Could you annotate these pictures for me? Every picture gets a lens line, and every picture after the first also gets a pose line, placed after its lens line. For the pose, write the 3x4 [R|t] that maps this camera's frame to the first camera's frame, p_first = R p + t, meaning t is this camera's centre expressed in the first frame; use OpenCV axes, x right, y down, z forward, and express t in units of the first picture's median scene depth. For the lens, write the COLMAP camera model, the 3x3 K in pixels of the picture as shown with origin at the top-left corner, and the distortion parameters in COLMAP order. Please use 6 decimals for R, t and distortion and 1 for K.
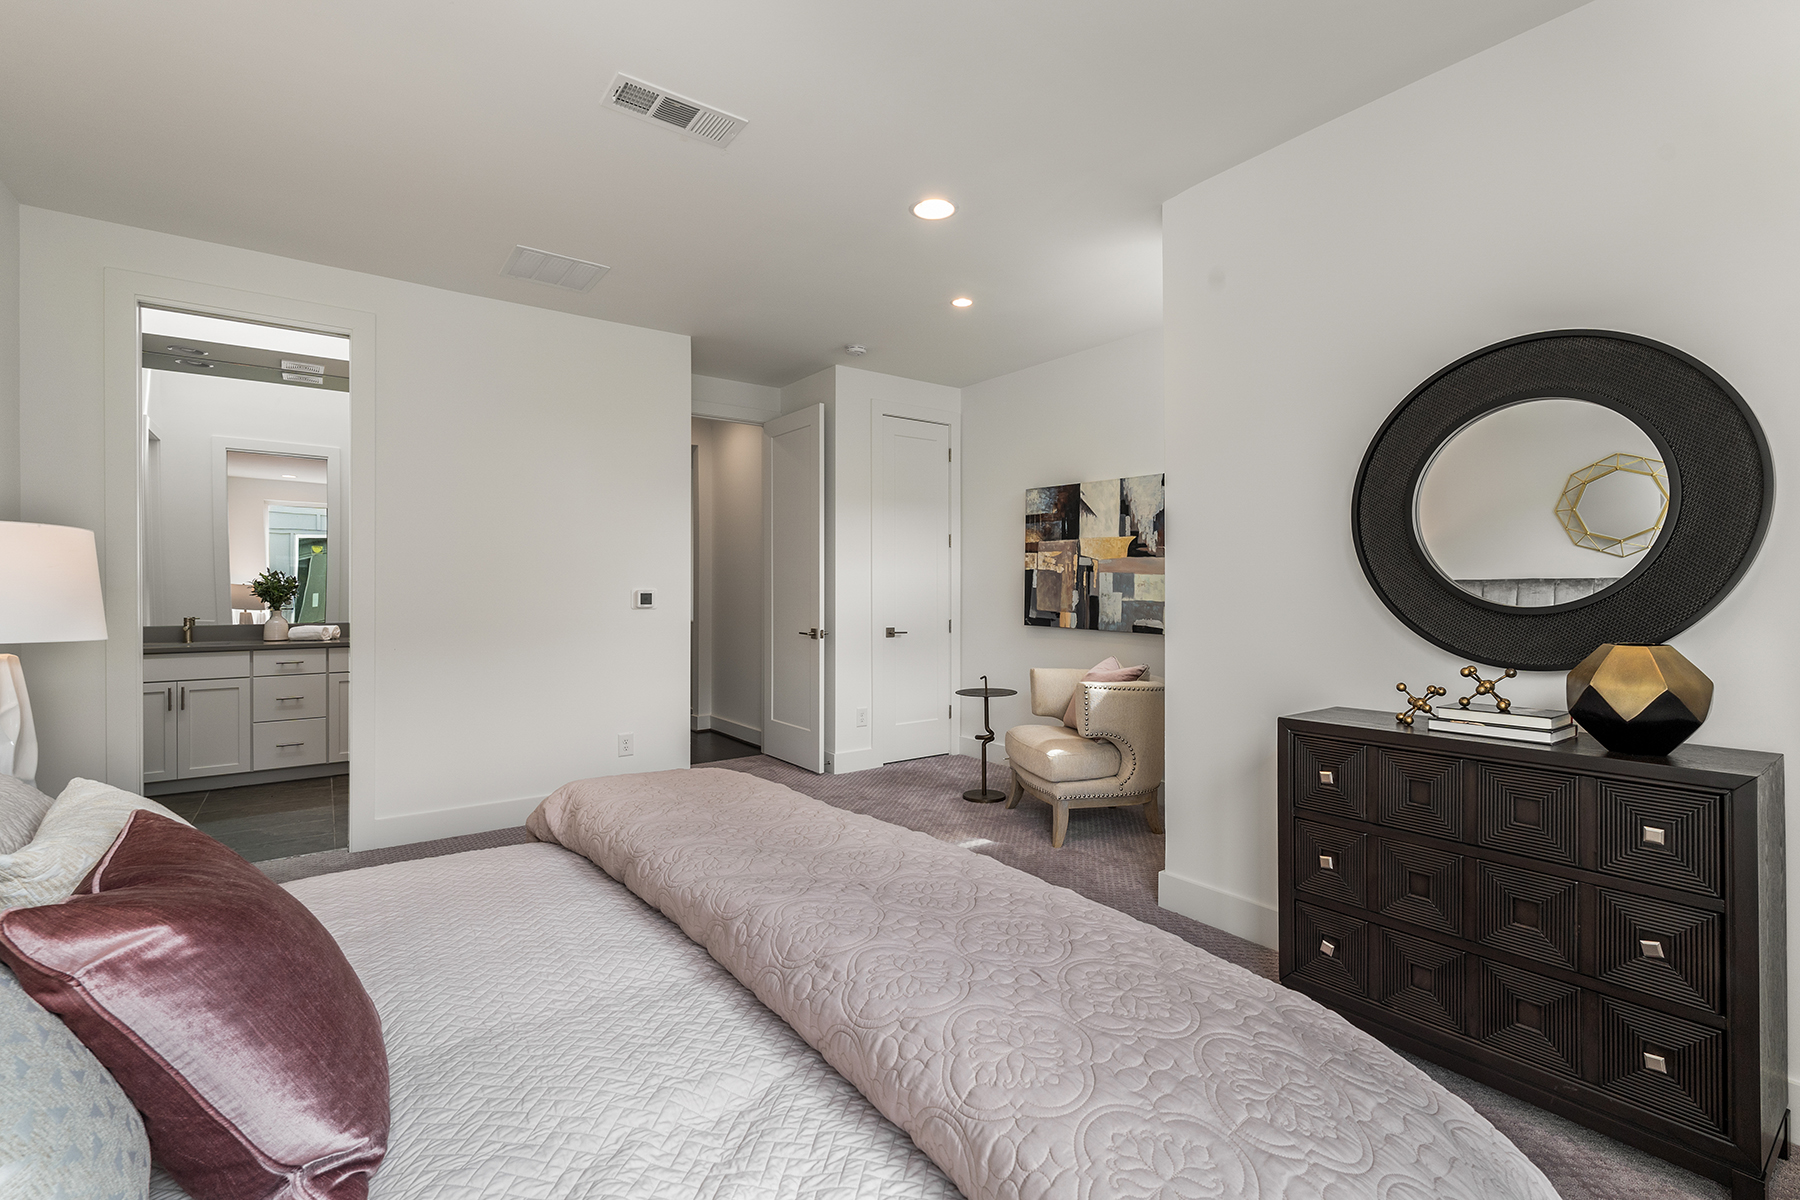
lens RADIAL K [[800.2, 0, 904.3], [0, 800.2, 585.3], [0, 0, 1]] dist [-0.000075, -0.000030]
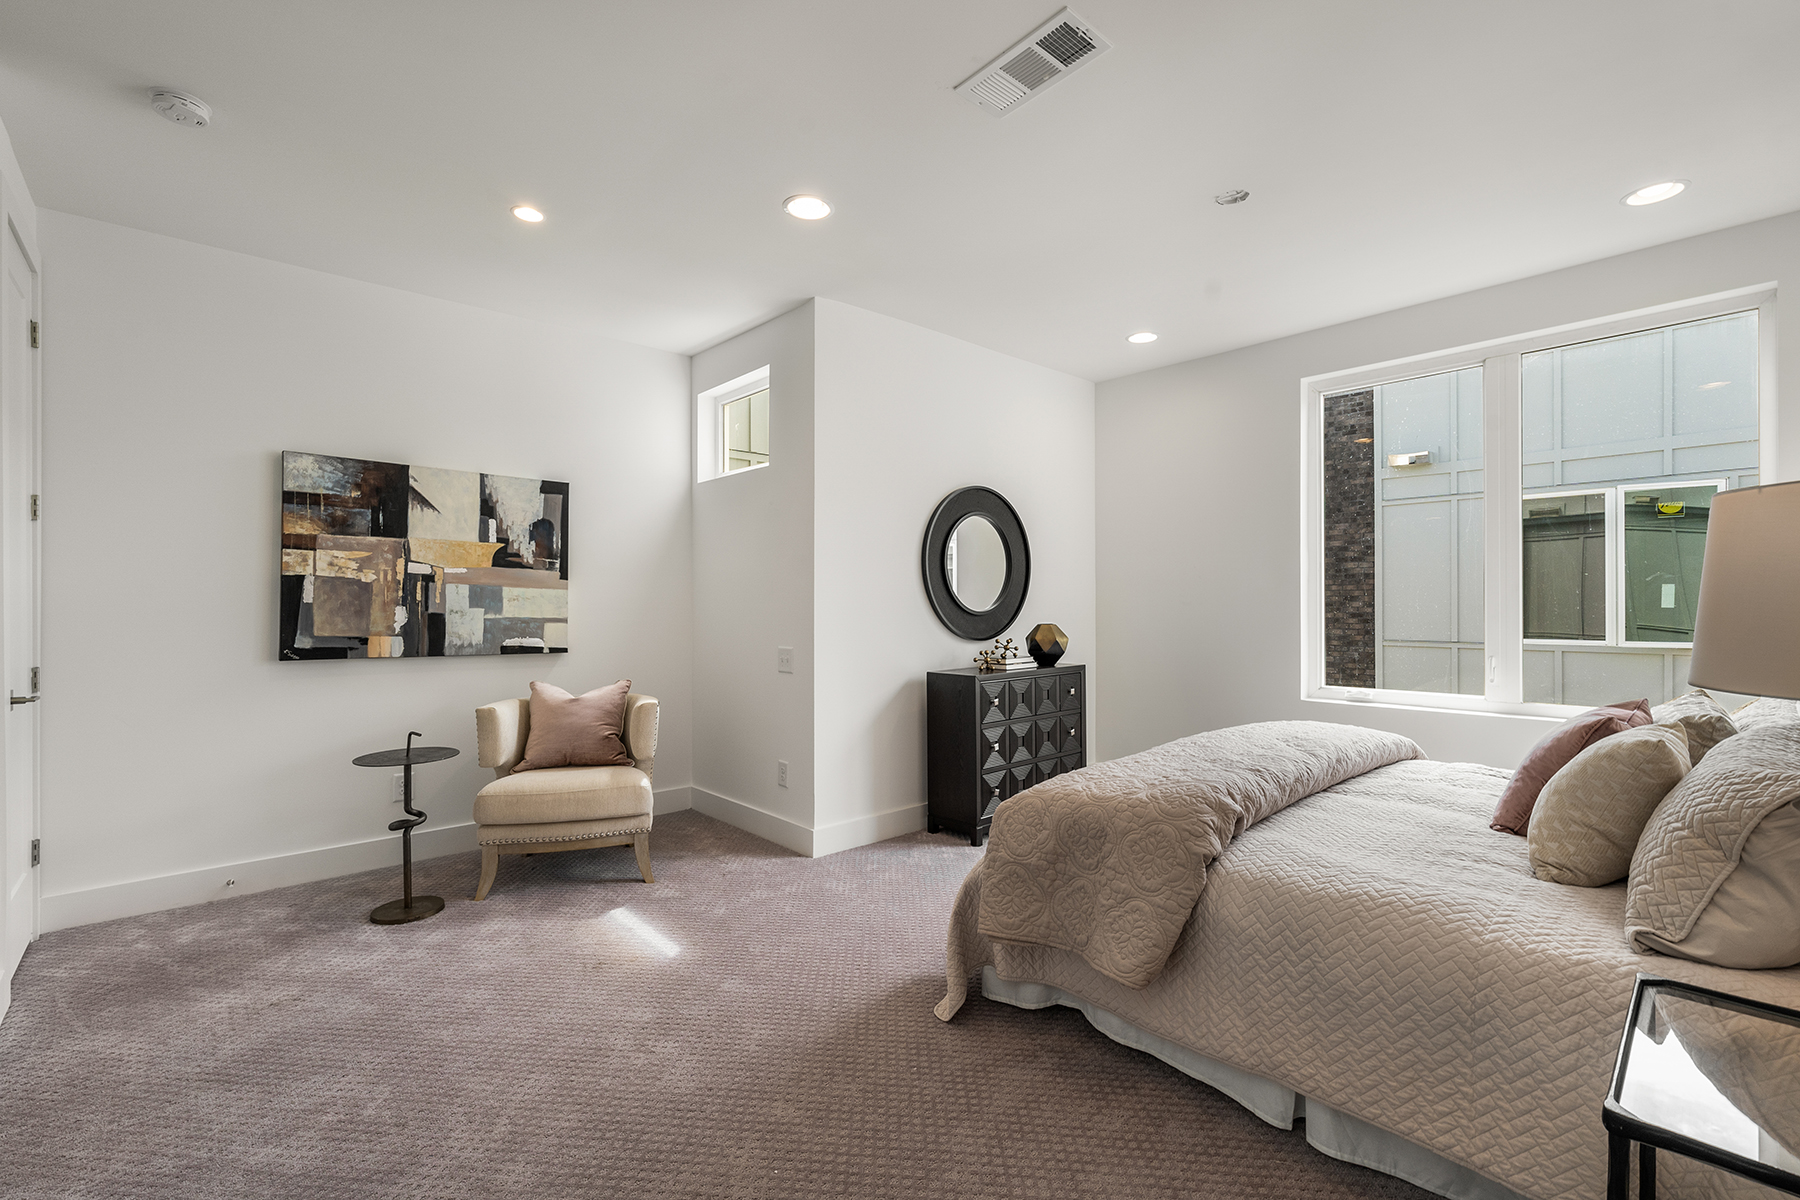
lens RADIAL K [[784.8, 0, 908.9], [0, 784.8, 604.4], [0, 0, 1]] dist [-0.000148, -0.000030]
pose [[-0.098612, 0.002998, 0.995121, -0.576591], [0.000629, 0.999995, -0.002951, 0.007196], [-0.995126, 0.000335, -0.098613, 0.612238]]
